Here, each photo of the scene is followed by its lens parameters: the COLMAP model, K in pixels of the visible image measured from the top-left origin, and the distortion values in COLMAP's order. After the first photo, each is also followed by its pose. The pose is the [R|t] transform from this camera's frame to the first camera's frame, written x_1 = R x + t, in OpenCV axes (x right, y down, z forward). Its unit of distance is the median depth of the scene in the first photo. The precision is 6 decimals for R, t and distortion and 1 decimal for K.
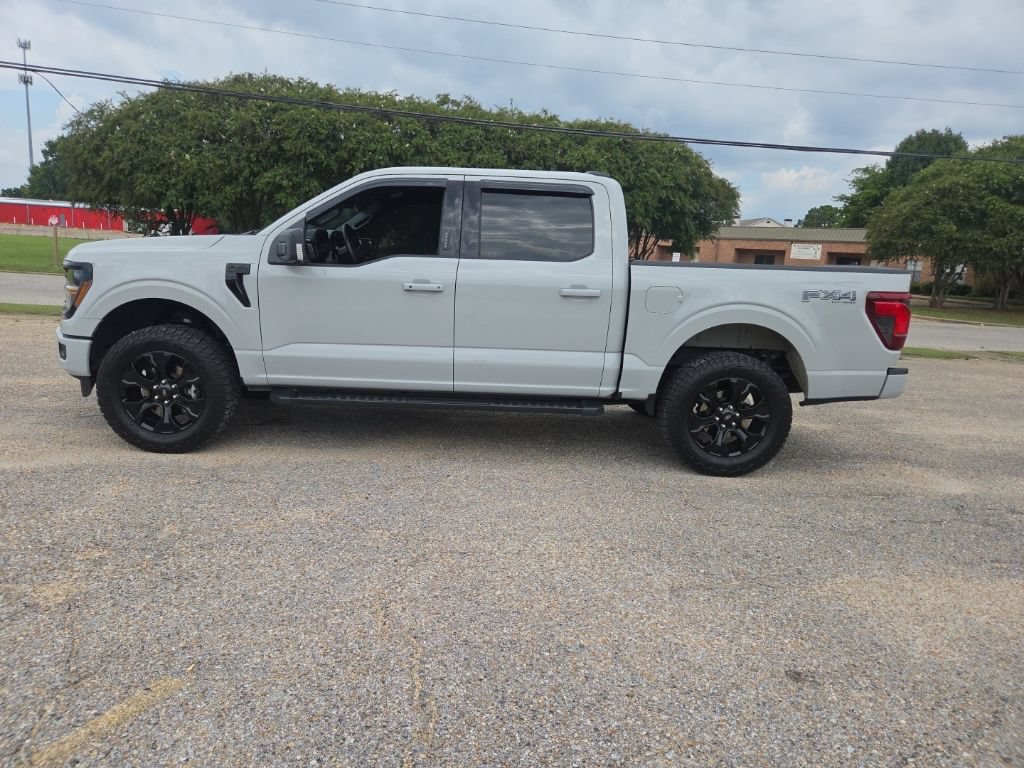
lens RADIAL K [[688.5, 0, 508.8], [0, 688.5, 372.0], [0, 0, 1]] dist [0.071842, -0.062242]
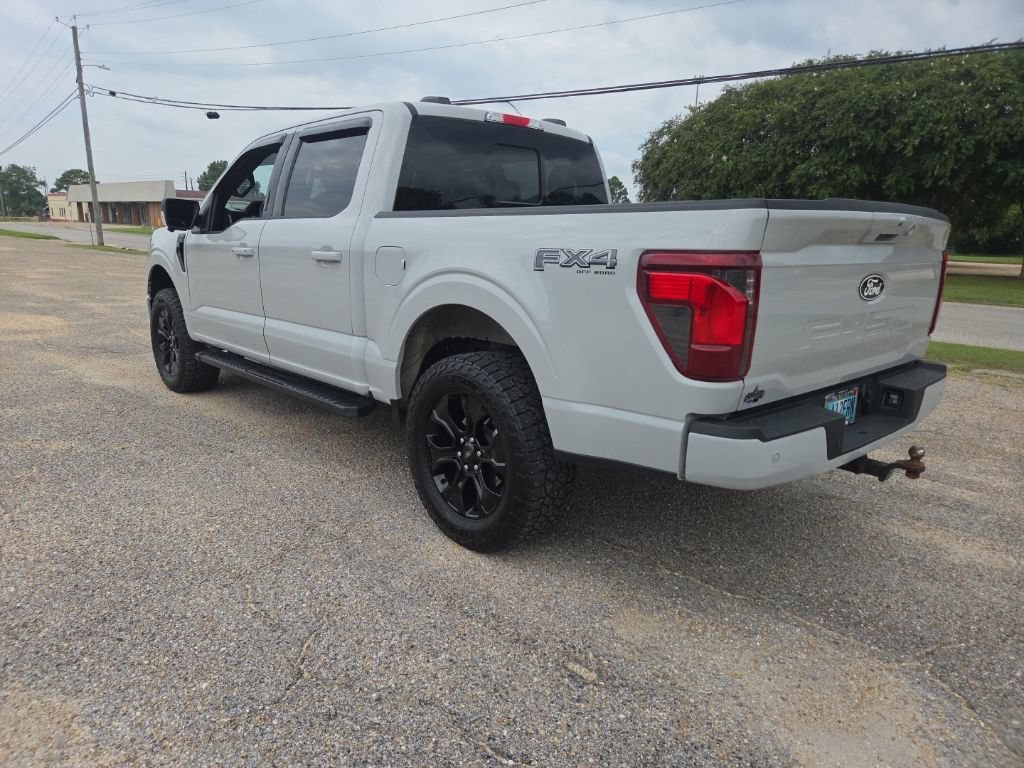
lens RADIAL K [[688.5, 0, 500.9], [0, 688.5, 378.4], [0, 0, 1]] dist [0.071842, -0.062242]
pose [[0.649886, 0.119010, -0.750656, 0.790918], [-0.117296, 0.991537, 0.055650, -0.041316], [0.750926, 0.051882, 0.658345, 0.599236]]
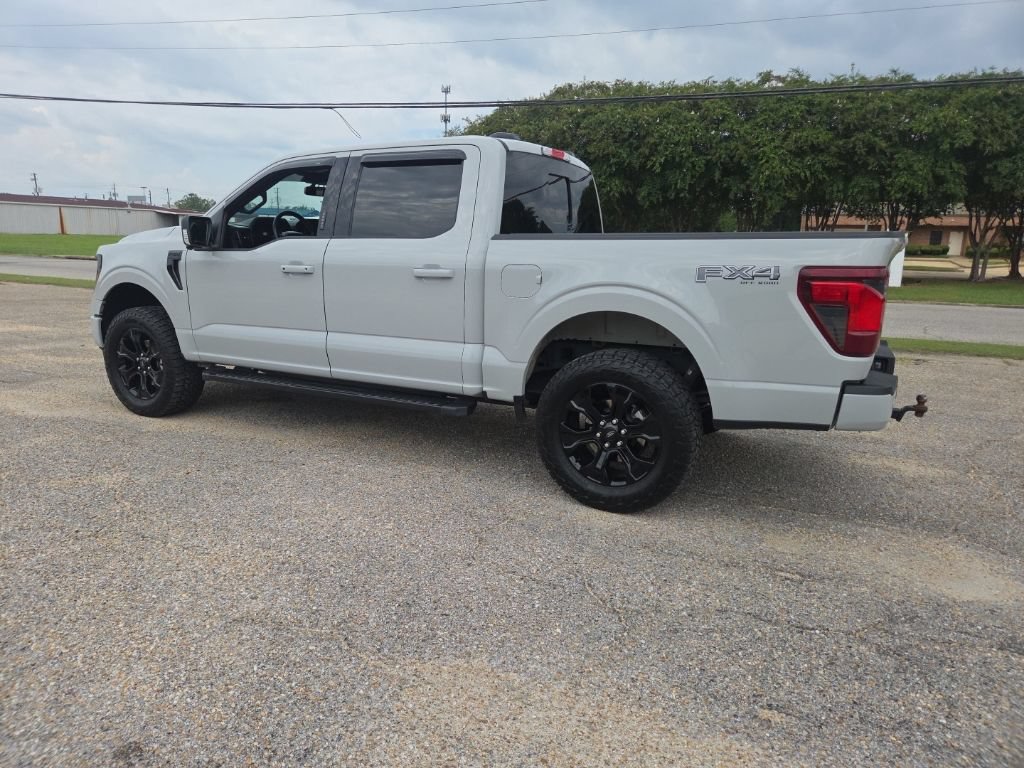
lens RADIAL K [[688.5, 0, 500.8], [0, 688.5, 368.0], [0, 0, 1]] dist [0.071842, -0.062242]
pose [[0.866330, 0.053642, -0.496584, 0.580454], [-0.056038, 0.998378, 0.010085, -0.008519], [0.496319, 0.019091, 0.867930, 0.272231]]
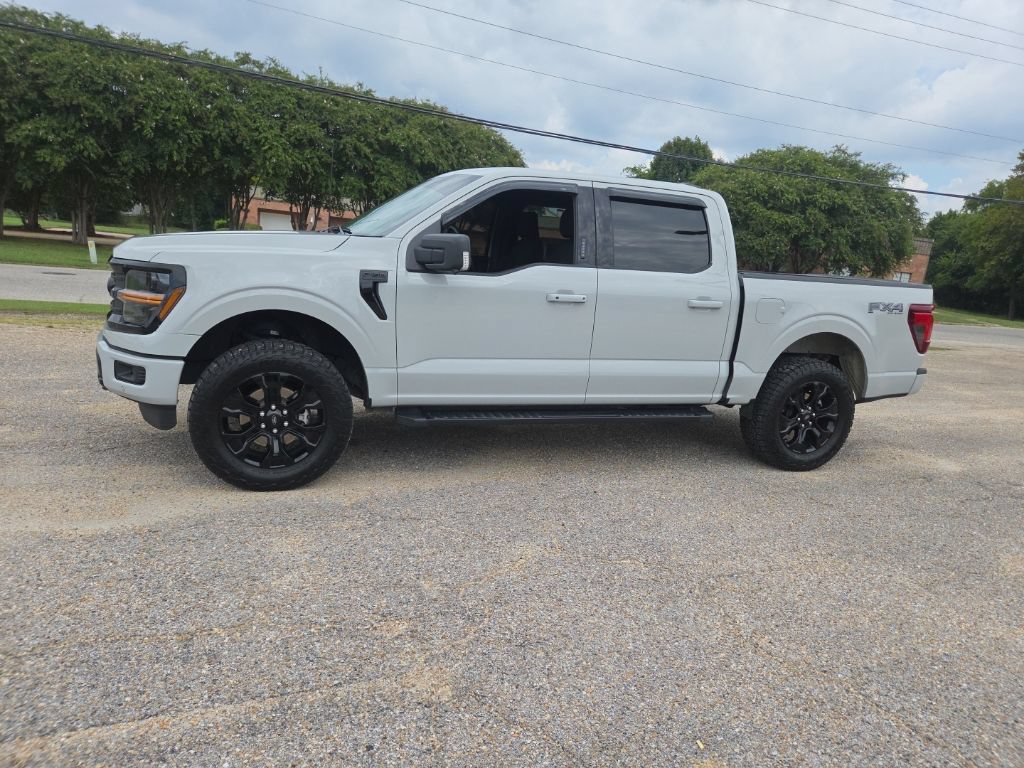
lens RADIAL K [[688.5, 0, 517.2], [0, 688.5, 376.3], [0, 0, 1]] dist [0.071842, -0.062242]
pose [[0.945703, -0.028896, 0.323745, -0.466747], [0.018121, 0.999178, 0.036249, -0.047005], [-0.324526, -0.028415, 0.945450, 0.108985]]
